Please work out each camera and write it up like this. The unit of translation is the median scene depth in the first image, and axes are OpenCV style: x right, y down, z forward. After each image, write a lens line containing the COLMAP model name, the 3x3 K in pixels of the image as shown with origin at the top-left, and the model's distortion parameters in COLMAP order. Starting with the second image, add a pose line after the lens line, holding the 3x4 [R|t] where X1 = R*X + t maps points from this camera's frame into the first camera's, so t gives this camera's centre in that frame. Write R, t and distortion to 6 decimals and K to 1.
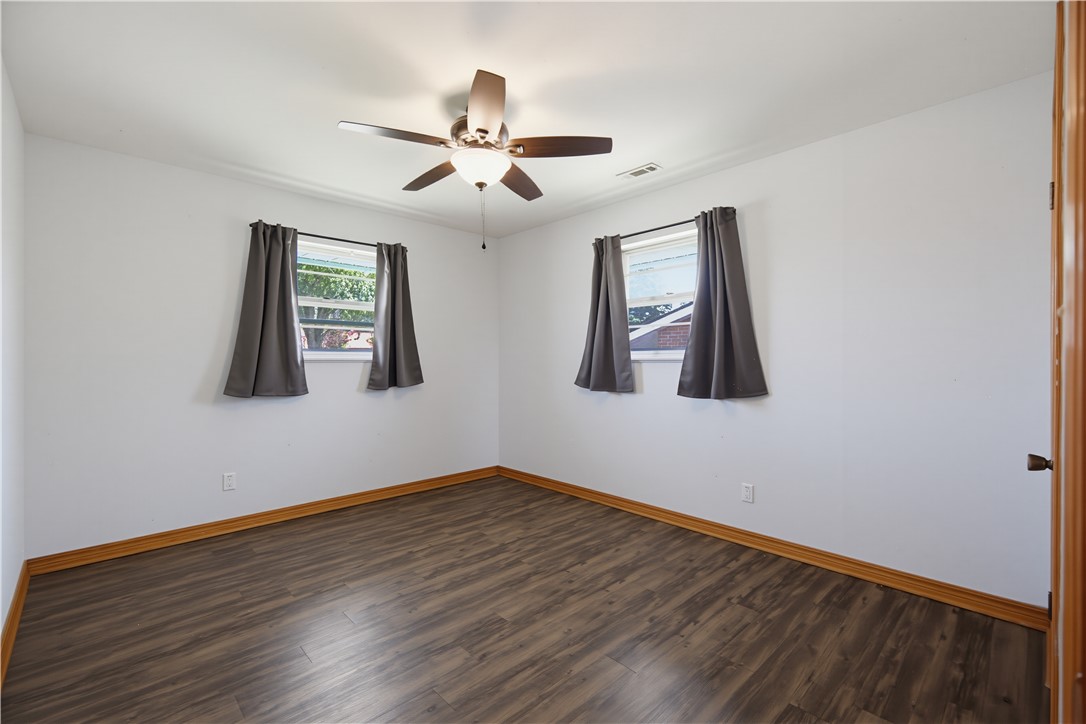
lens RADIAL K [[476.6, 0, 543.2], [0, 476.6, 367.9], [0, 0, 1]] dist [0.014356, -0.000741]
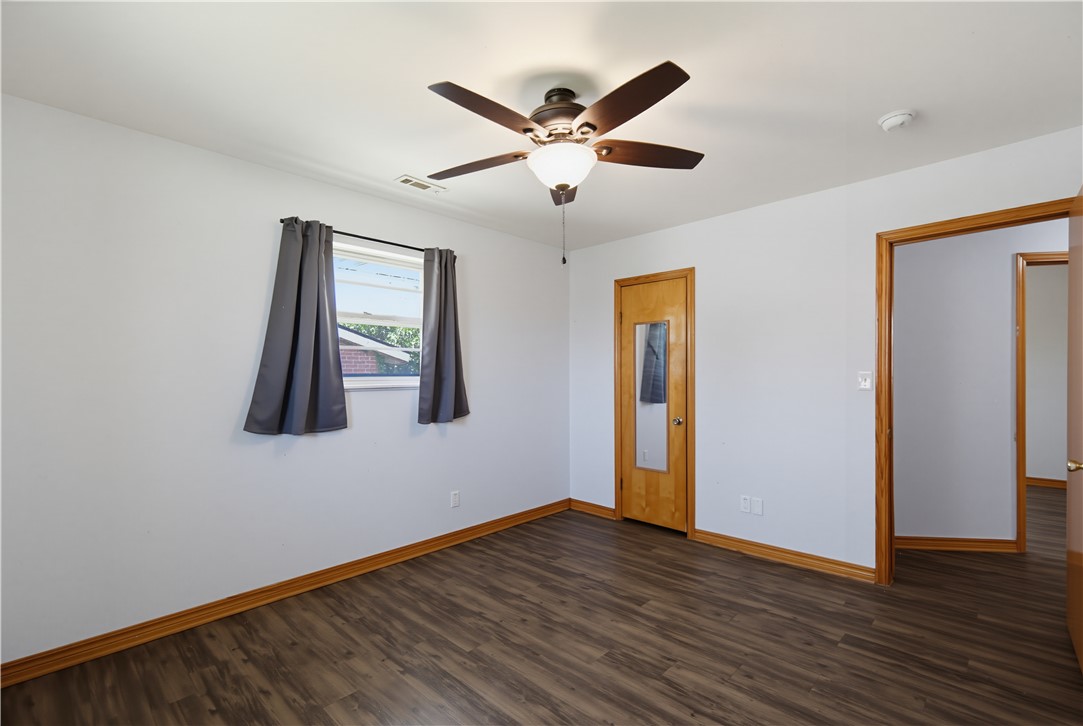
lens RADIAL K [[487.6, 0, 540.7], [0, 487.6, 382.1], [0, 0, 1]] dist [0.038904, -0.020974]
pose [[-0.045227, -0.014711, 0.998868, -0.742664], [0.026607, 0.999519, 0.015926, -0.036335], [-0.998622, 0.027298, -0.044814, 0.801109]]
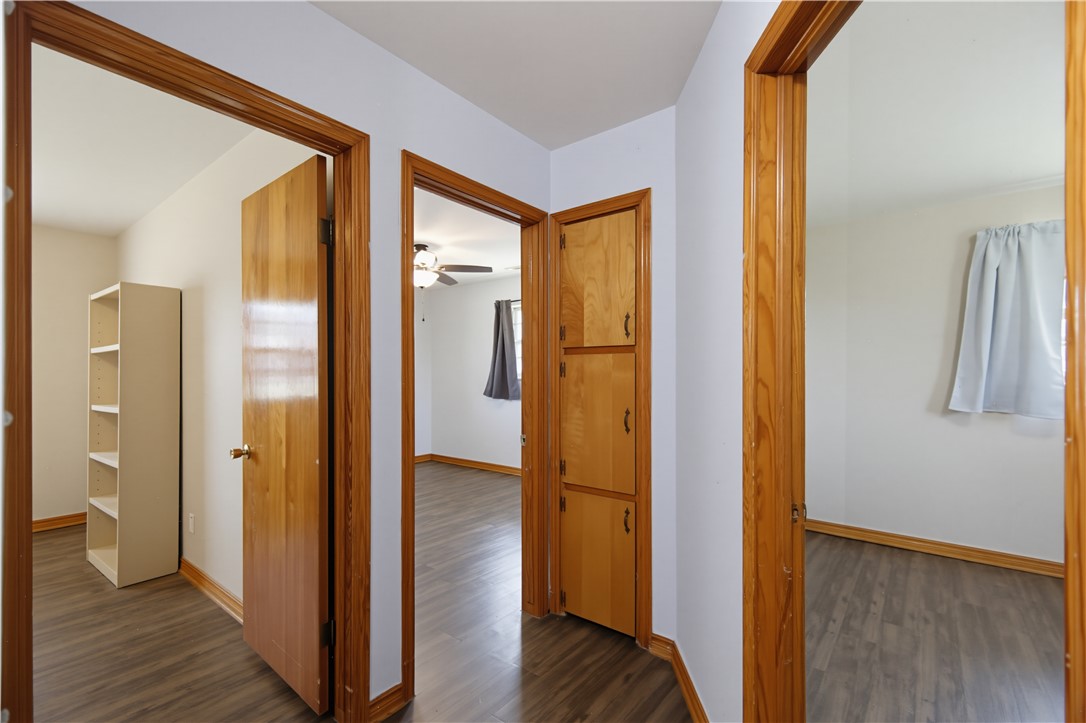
lens RADIAL K [[476.6, 0, 543.2], [0, 476.6, 367.4], [0, 0, 1]] dist [0.014356, -0.000741]
pose [[0.991012, -0.000513, 0.133775, 0.067468], [0.003888, 0.999681, -0.024973, -0.017460], [-0.133720, 0.025268, 0.990697, -0.680693]]
